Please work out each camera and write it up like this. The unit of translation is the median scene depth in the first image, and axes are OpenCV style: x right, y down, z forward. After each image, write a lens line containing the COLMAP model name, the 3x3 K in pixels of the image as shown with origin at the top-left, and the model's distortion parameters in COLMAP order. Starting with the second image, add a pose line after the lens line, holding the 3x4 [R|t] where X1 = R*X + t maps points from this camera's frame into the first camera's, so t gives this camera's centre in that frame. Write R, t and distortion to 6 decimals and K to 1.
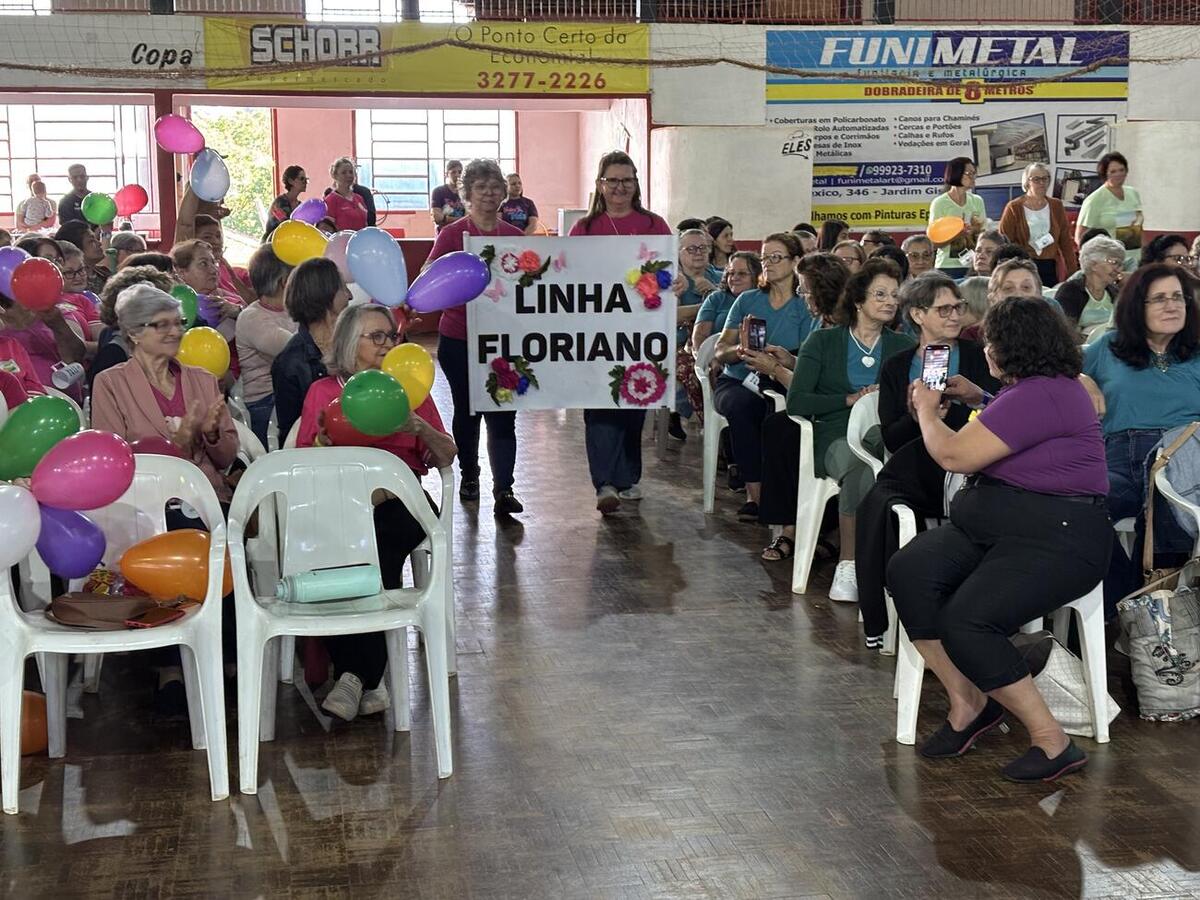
lens RADIAL K [[1802.2, 0, 600.0], [0, 1802.2, 450.0], [0, 0, 1]] dist [0.204433, -0.960674]
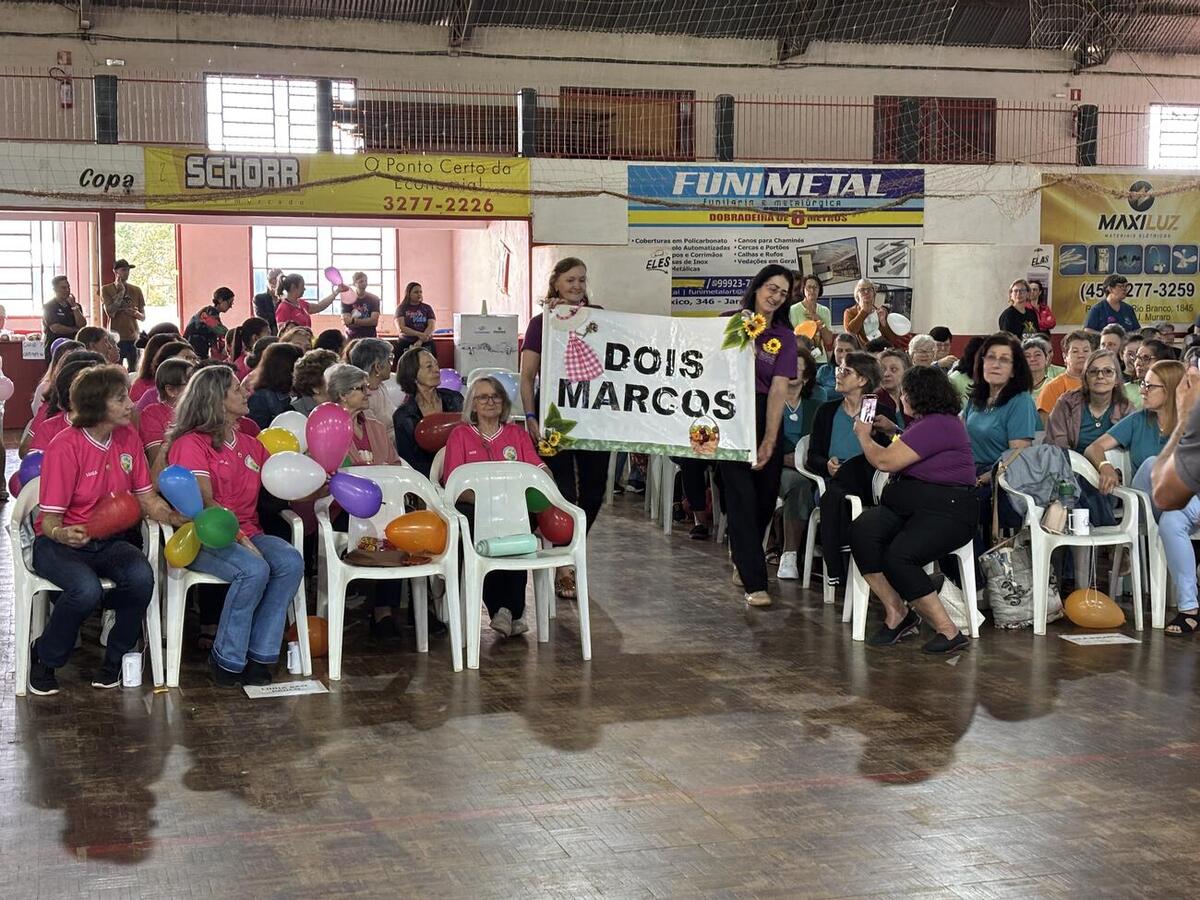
lens RADIAL K [[1804.7, 0, 650.4], [0, 1804.7, 448.2], [0, 0, 1]] dist [0.192975, -0.930083]
pose [[0.989386, -0.007928, 0.145098, -0.067621], [0.016507, 0.998179, -0.058017, 0.021889], [-0.144374, 0.059797, 0.987715, -0.157836]]
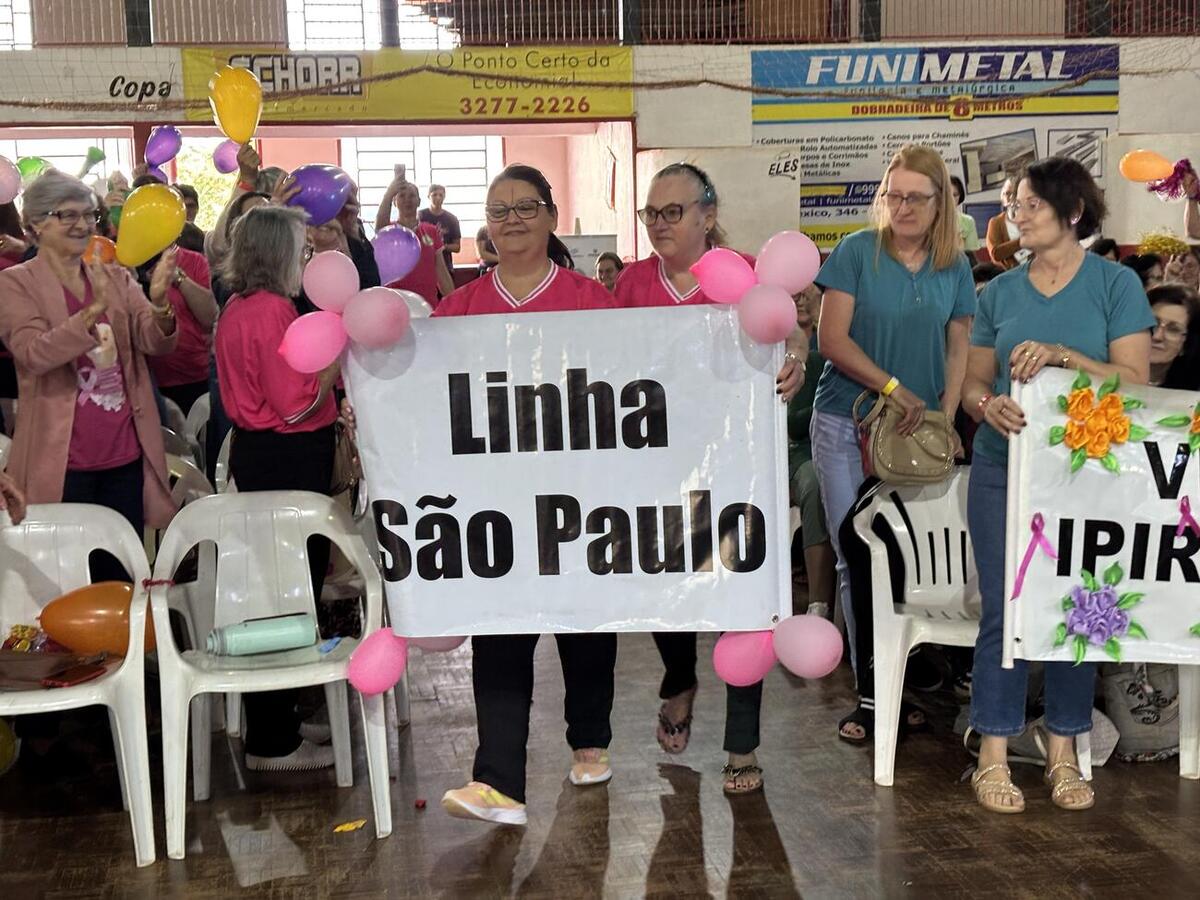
lens RADIAL K [[1807.8, 0, 600.0], [0, 1807.8, 450.0], [0, 0, 1]] dist [0.205485, -0.980245]
pose [[0.999813, -0.018947, -0.003823, 0.009064], [0.018896, 0.999738, -0.012913, -0.002123], [0.004067, 0.012838, 0.999909, 0.010120]]
